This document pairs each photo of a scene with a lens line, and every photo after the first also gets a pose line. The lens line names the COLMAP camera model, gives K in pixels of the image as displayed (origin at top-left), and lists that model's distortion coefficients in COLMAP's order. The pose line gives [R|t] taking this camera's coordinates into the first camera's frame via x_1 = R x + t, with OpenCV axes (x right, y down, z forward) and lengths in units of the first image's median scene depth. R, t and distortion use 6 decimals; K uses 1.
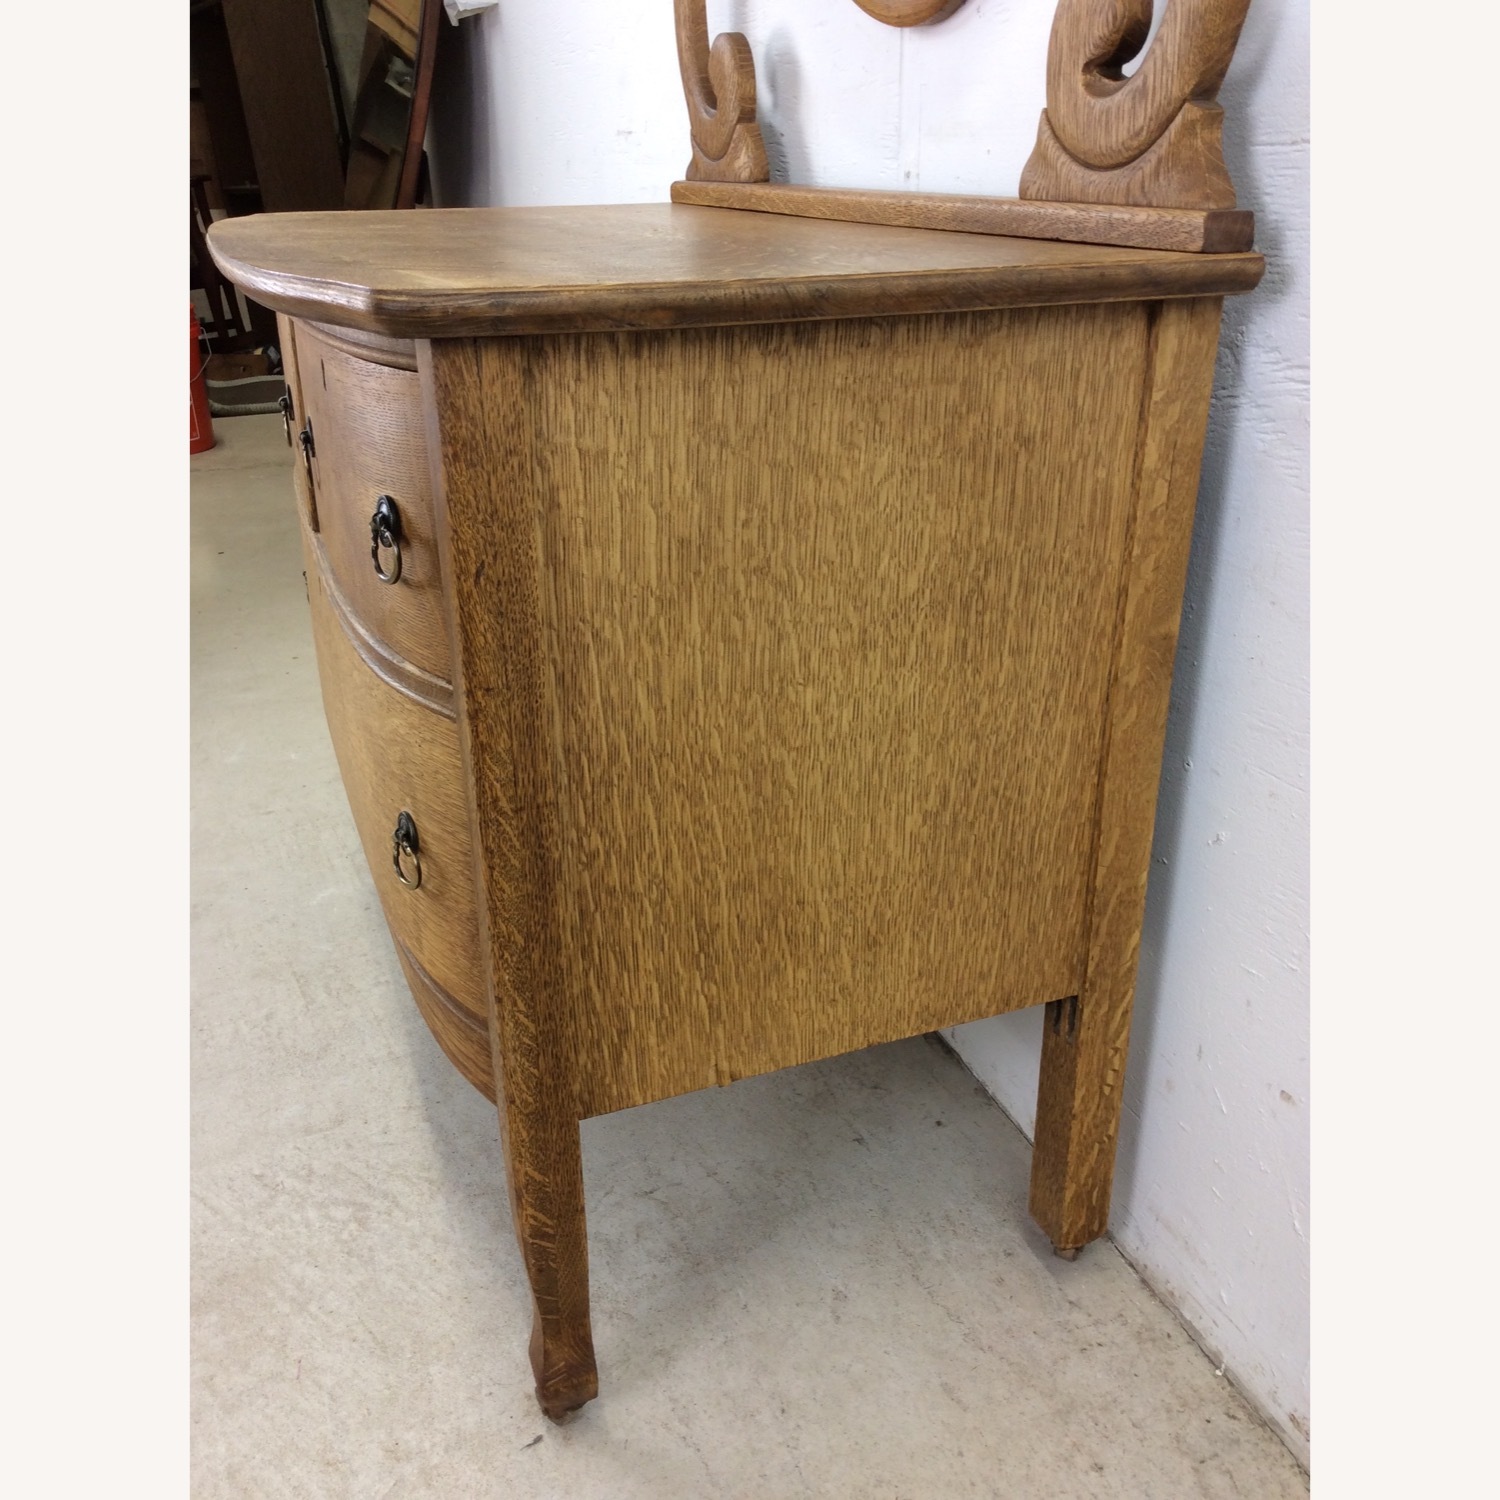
lens RADIAL K [[1385.9, 0, 728.2], [0, 1385.9, 753.2], [0, 0, 1]] dist [0.047331, 0.000000]
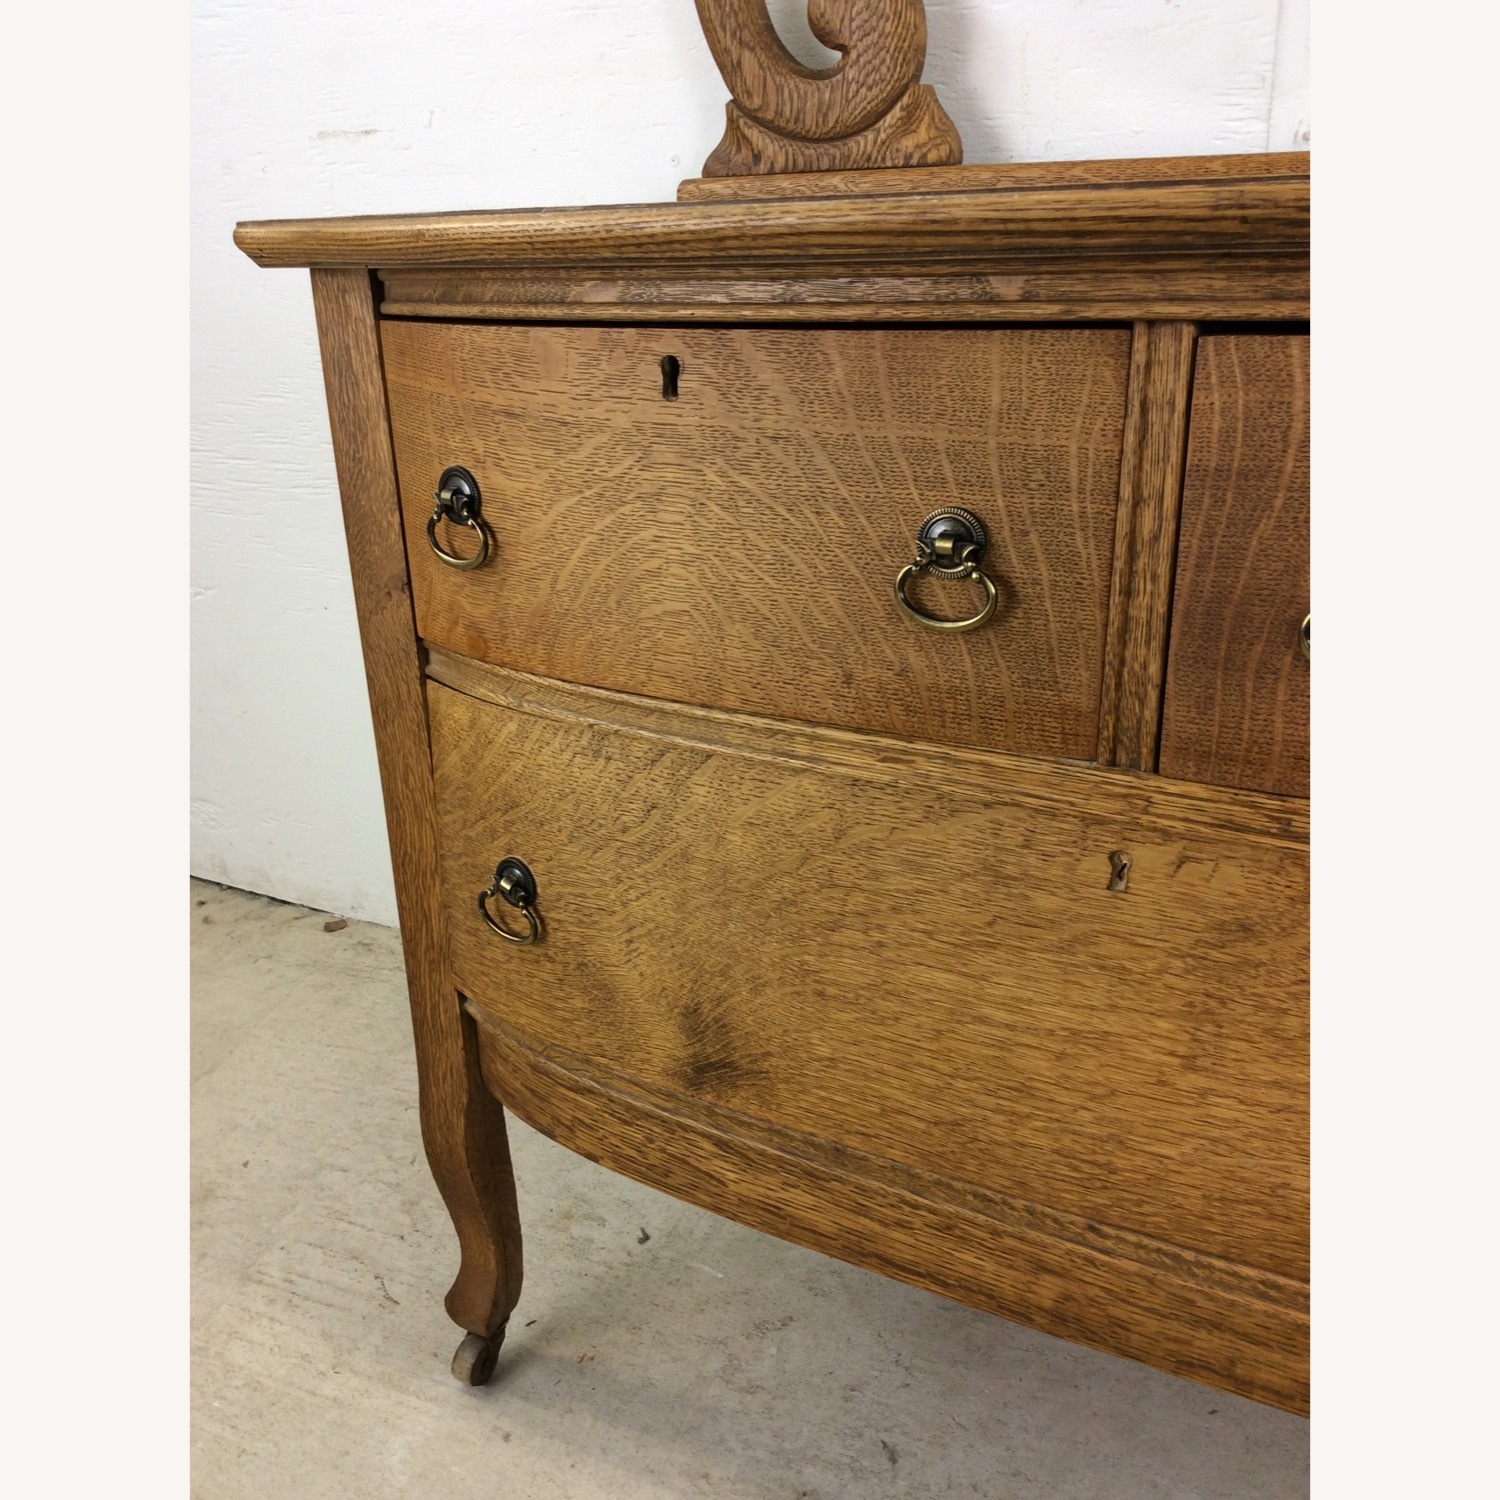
lens RADIAL K [[1385.9, 0, 735.9], [0, 1385.9, 746.6], [0, 0, 1]] dist [0.047331, 0.000000]
pose [[0.741790, -0.242898, 0.625099, -0.896118], [0.283204, 0.958371, 0.036328, -0.281280], [-0.607901, 0.150083, 0.779700, 0.860796]]
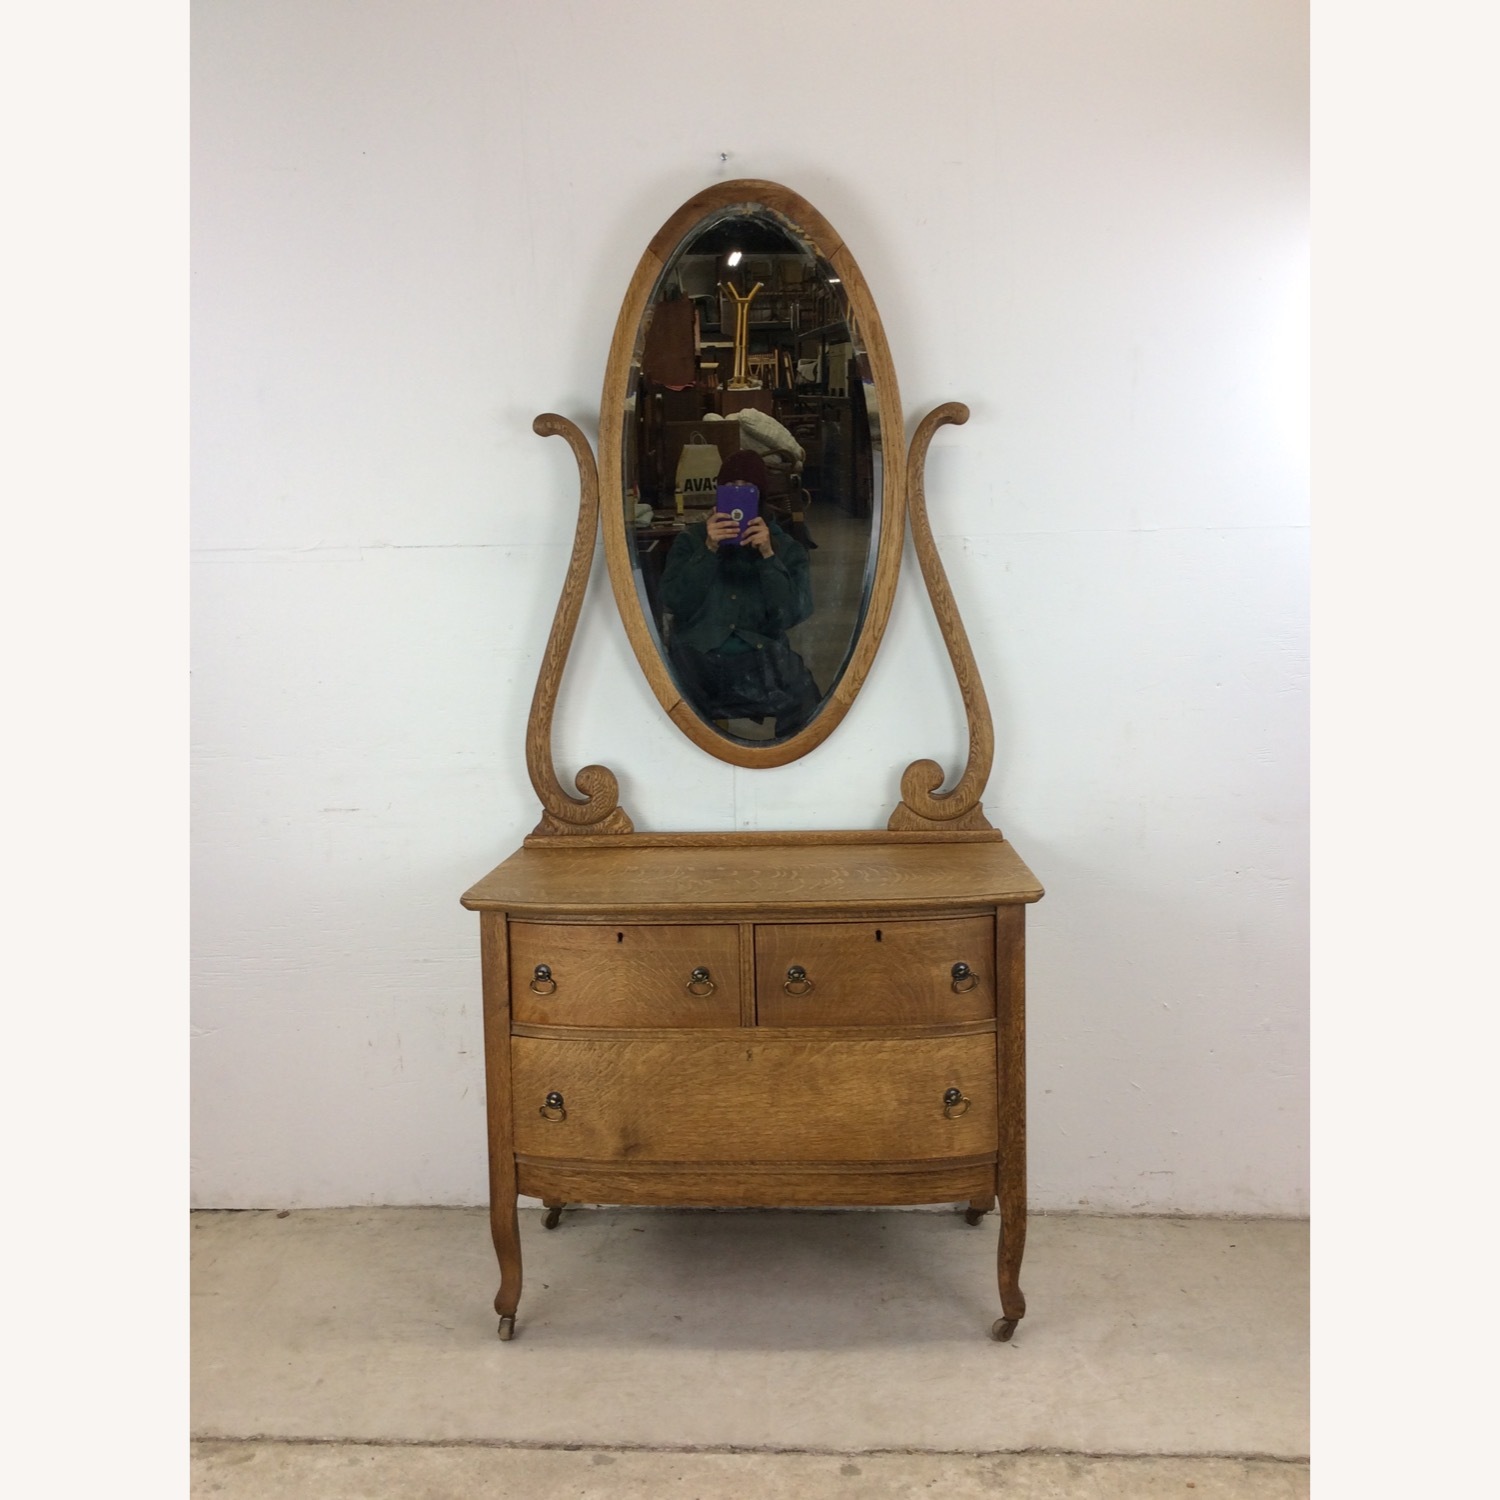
lens RADIAL K [[1385.9, 0, 739.6], [0, 1385.9, 737.9], [0, 0, 1]] dist [0.047331, 0.000000]
pose [[0.406119, -0.083818, 0.909968, -2.630252], [0.383947, 0.919278, -0.086680, -0.470066], [-0.829248, 0.384582, 0.405518, 0.035532]]
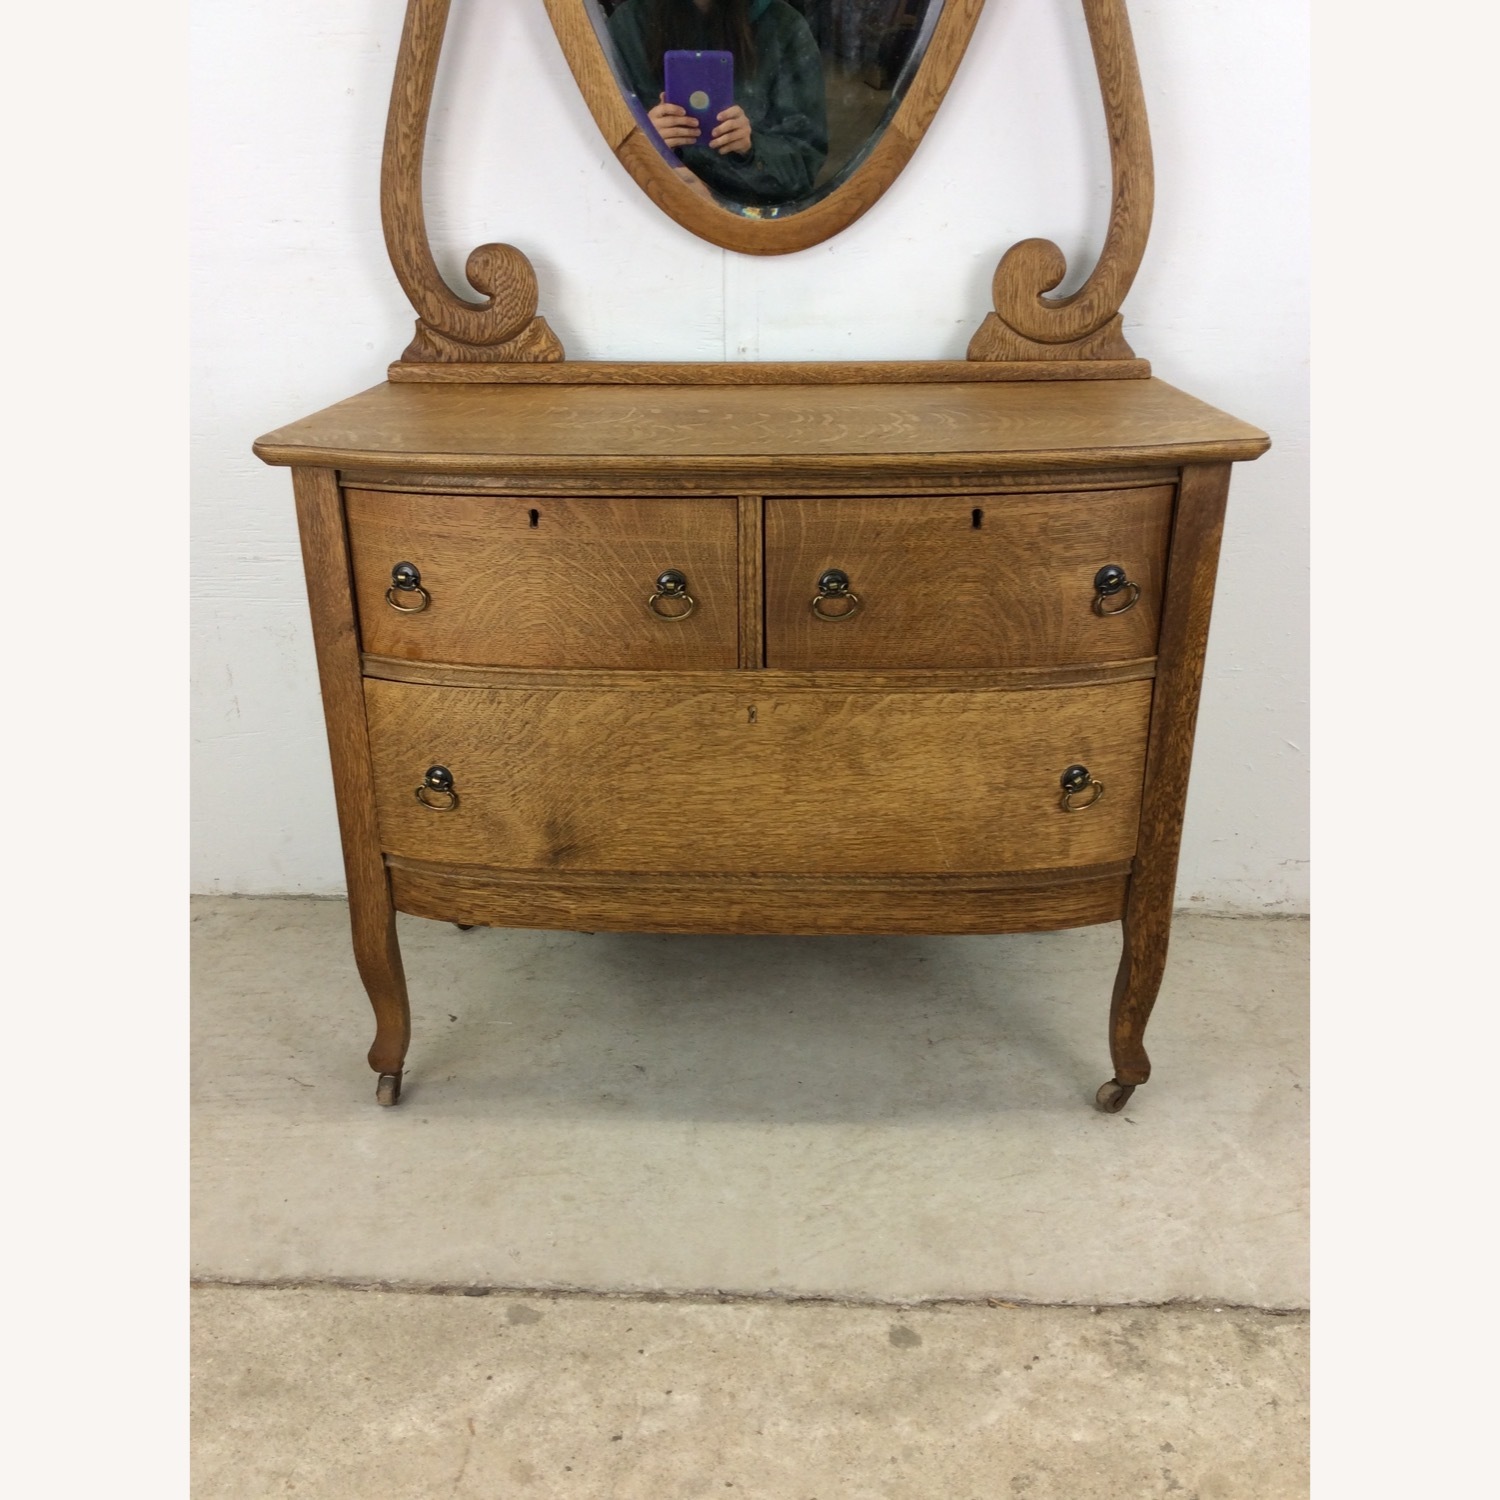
lens RADIAL K [[1385.9, 0, 740.6], [0, 1385.9, 757.9], [0, 0, 1]] dist [0.047331, 0.000000]
pose [[0.386093, -0.335771, 0.859180, -1.719245], [0.373496, 0.908542, 0.187223, -0.400743], [-0.843465, 0.248614, 0.476191, 0.555089]]
